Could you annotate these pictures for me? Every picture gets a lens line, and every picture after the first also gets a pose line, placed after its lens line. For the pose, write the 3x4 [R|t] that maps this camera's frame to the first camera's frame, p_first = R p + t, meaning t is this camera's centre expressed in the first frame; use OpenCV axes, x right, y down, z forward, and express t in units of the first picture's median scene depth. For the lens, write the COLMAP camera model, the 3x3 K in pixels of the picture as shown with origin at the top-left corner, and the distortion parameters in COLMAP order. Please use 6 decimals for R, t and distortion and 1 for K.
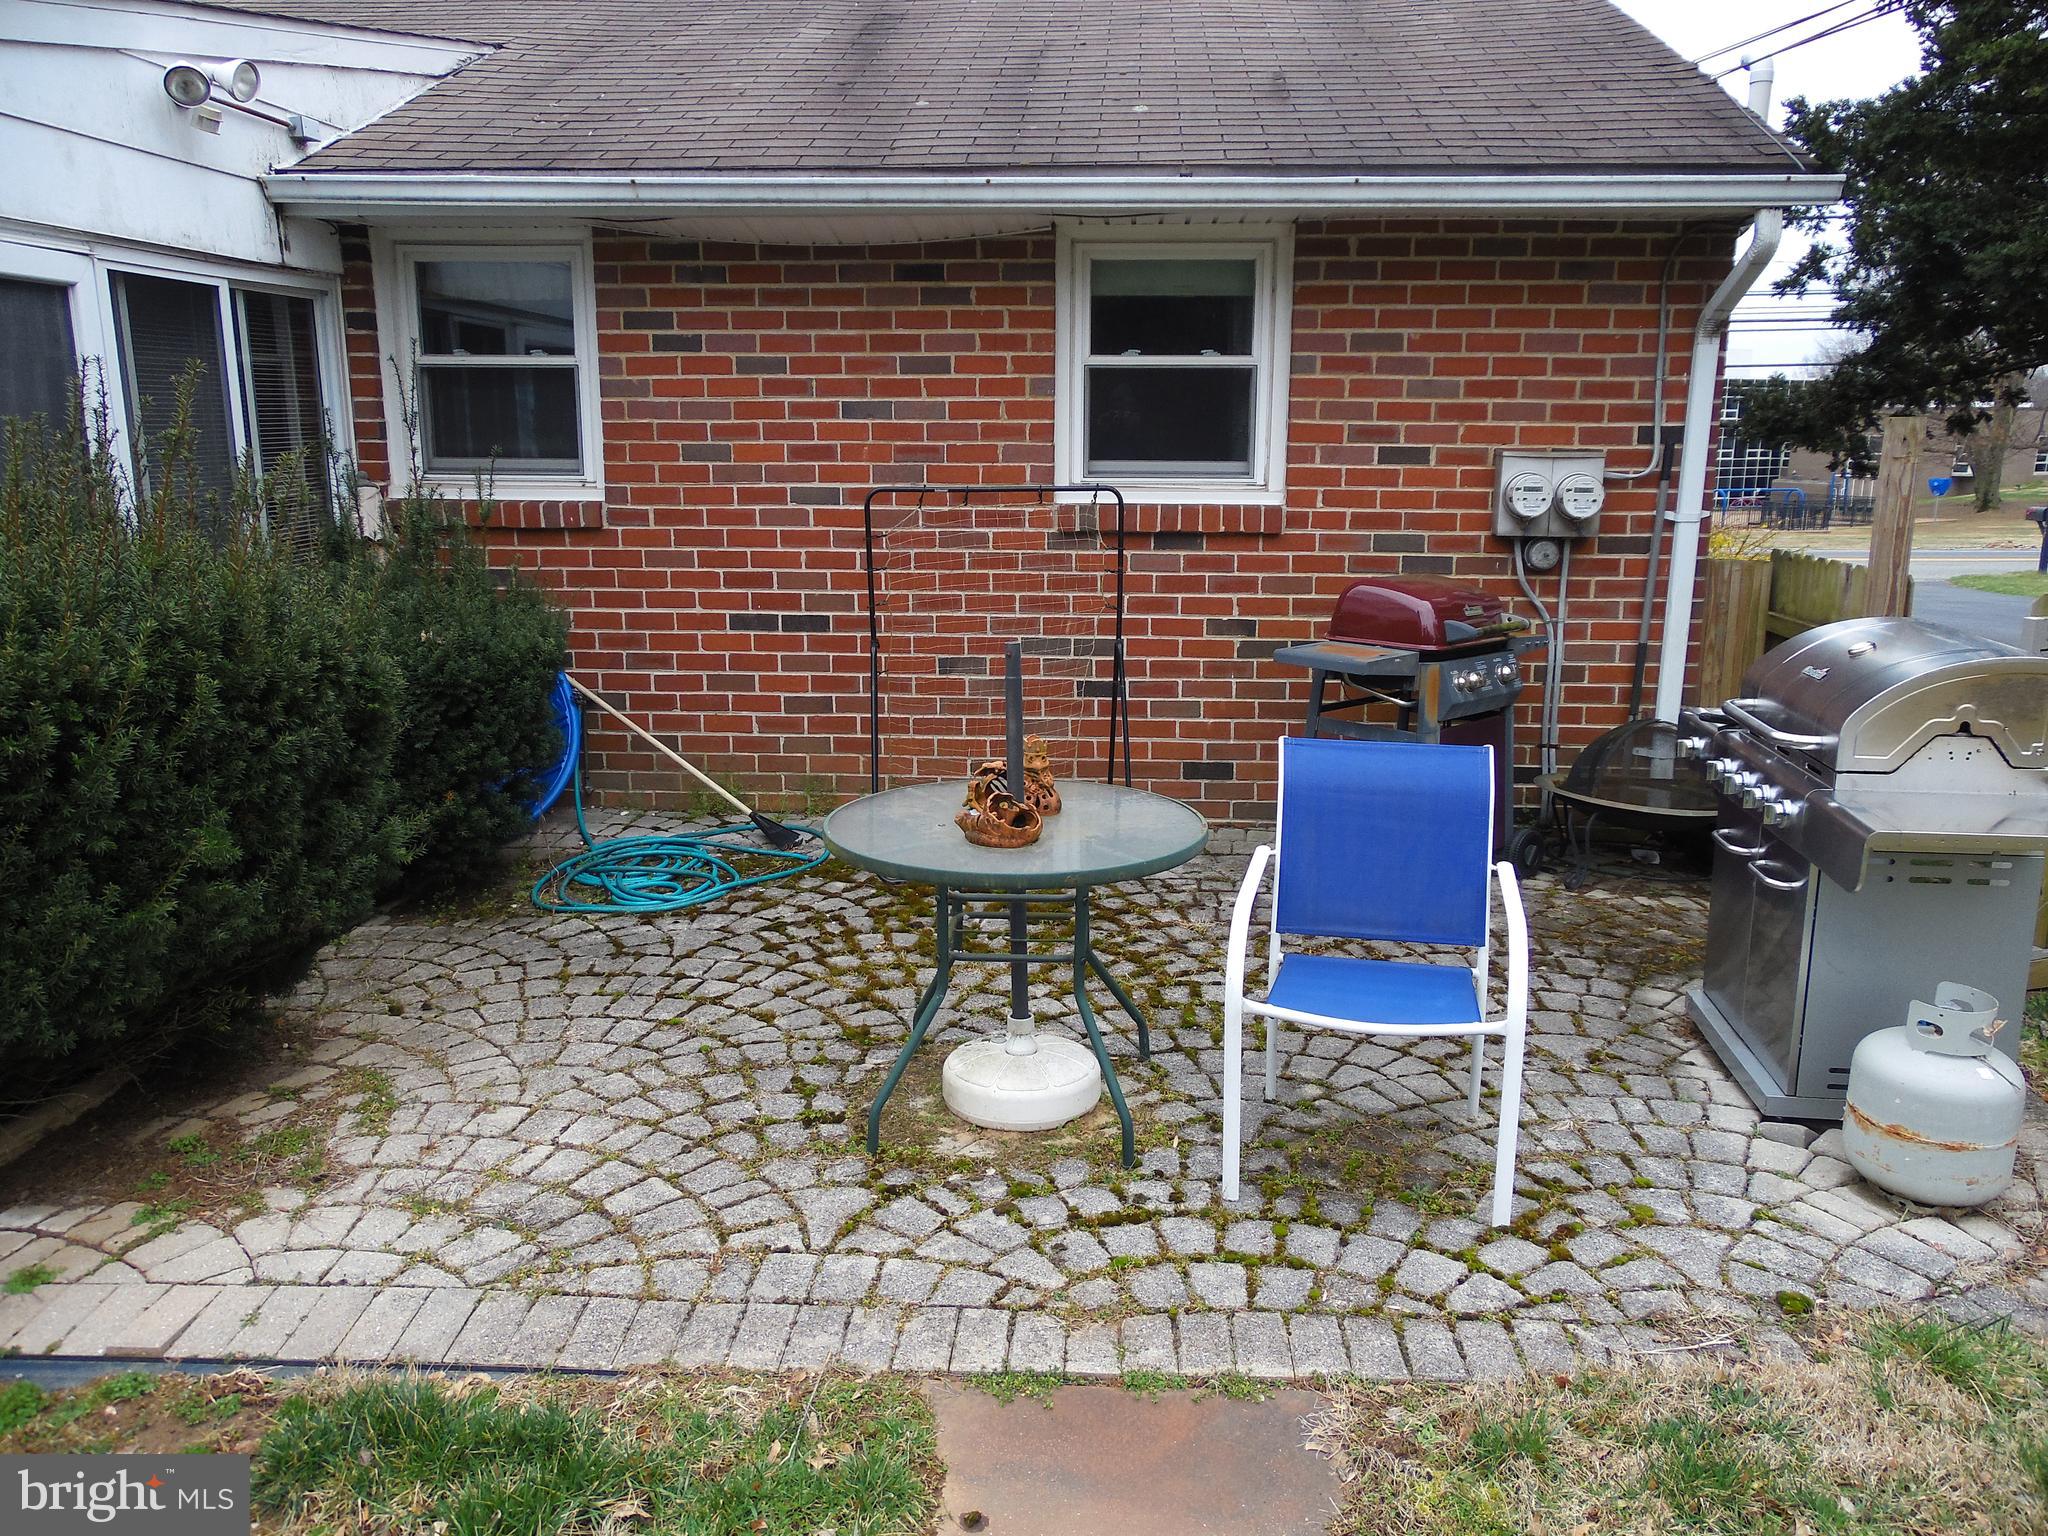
lens RADIAL K [[1543.5, 0, 1078.3], [0, 1543.5, 768.4], [0, 0, 1]] dist [-0.003657, 0.007921]
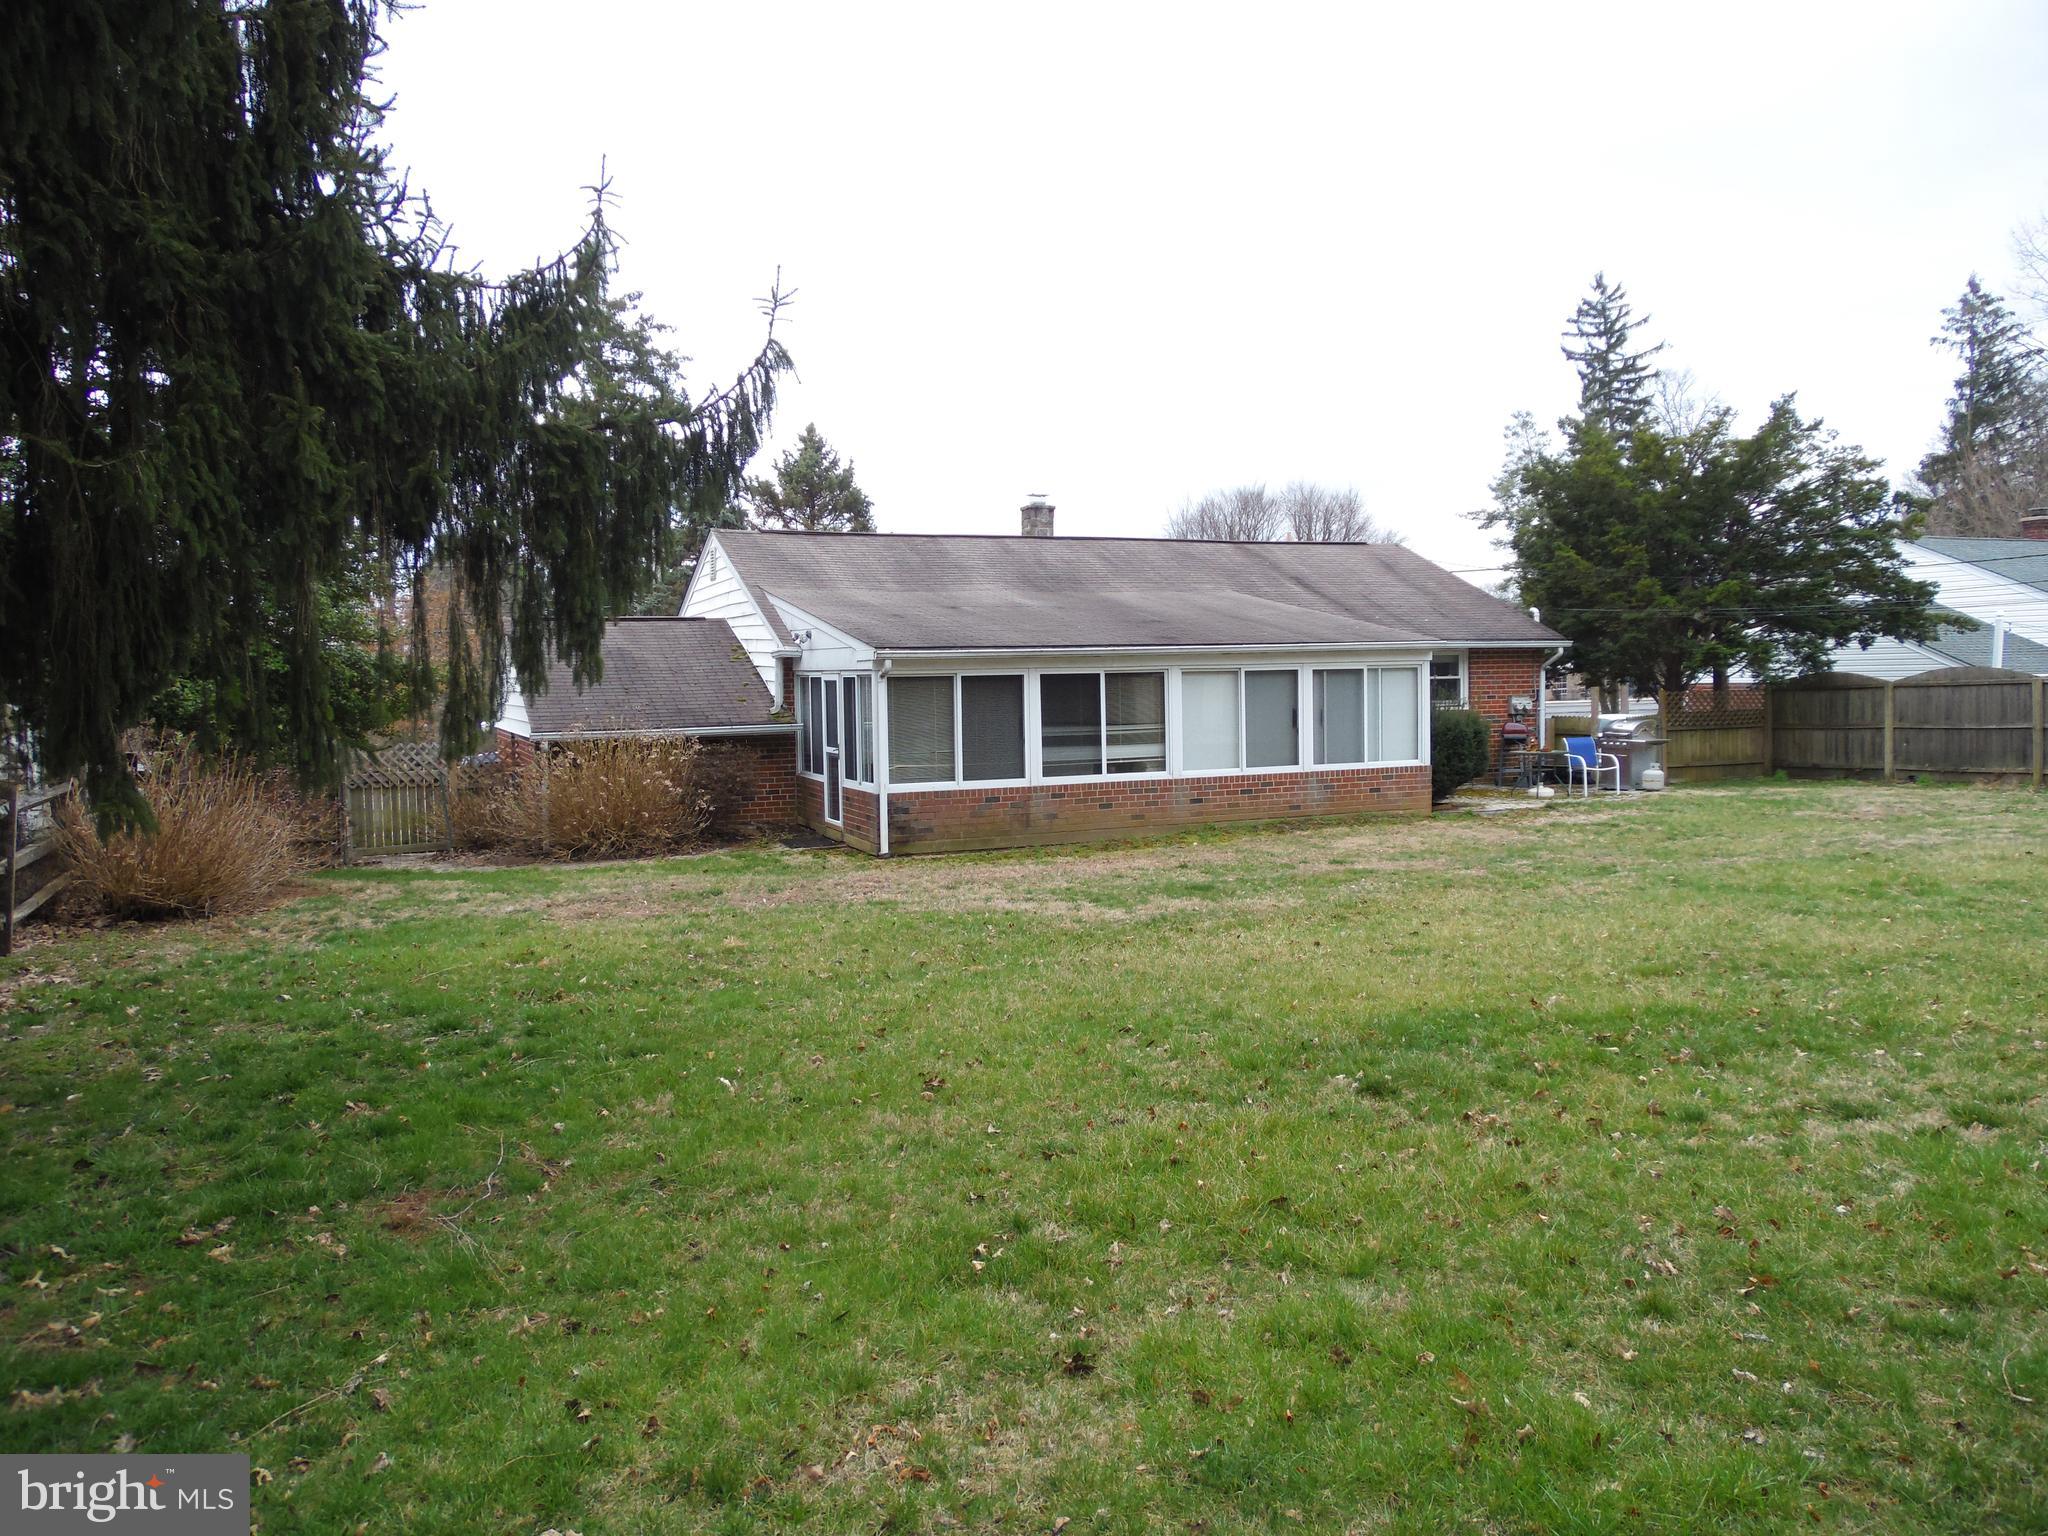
lens RADIAL K [[1543.5, 0, 1078.3], [0, 1543.5, 768.4], [0, 0, 1]] dist [-0.003657, 0.007921]
pose [[0.883807, -0.047893, 0.465394, -2.912812], [0.124749, 0.982856, -0.135762, 0.452077], [-0.450913, 0.178044, 0.874630, -2.313626]]
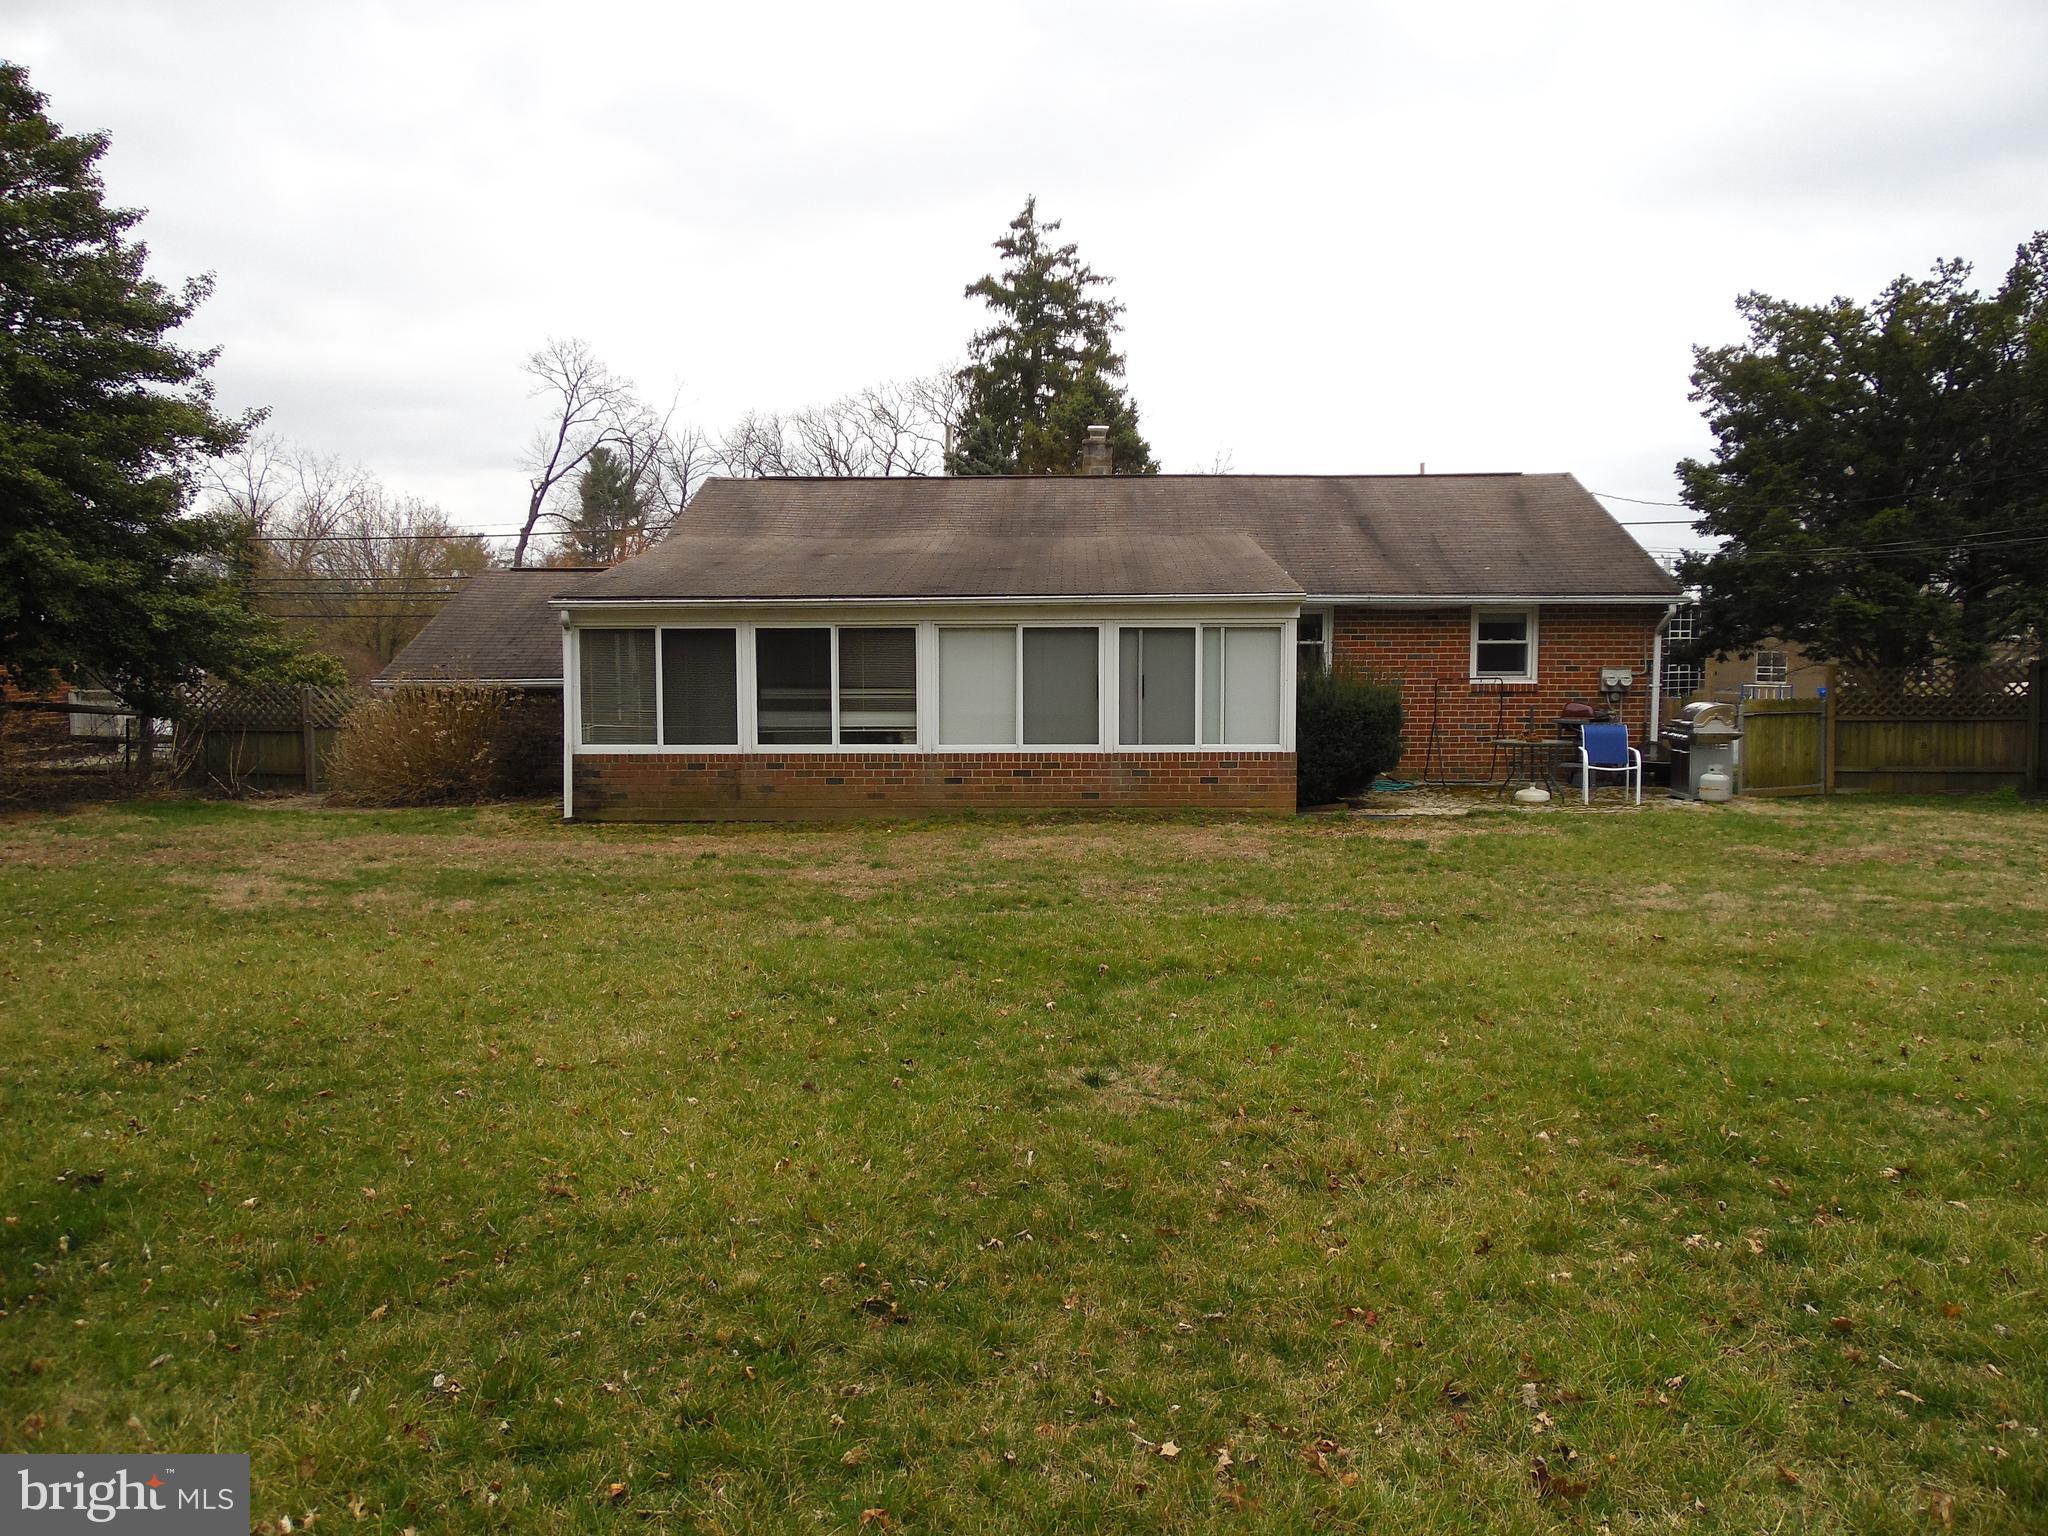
lens RADIAL K [[1543.5, 0, 1078.3], [0, 1543.5, 768.4], [0, 0, 1]] dist [-0.003657, 0.007921]
pose [[0.999298, -0.009007, 0.036370, -1.006729], [0.013968, 0.990259, -0.138537, 0.472511], [-0.034768, 0.138948, 0.989689, -2.308466]]
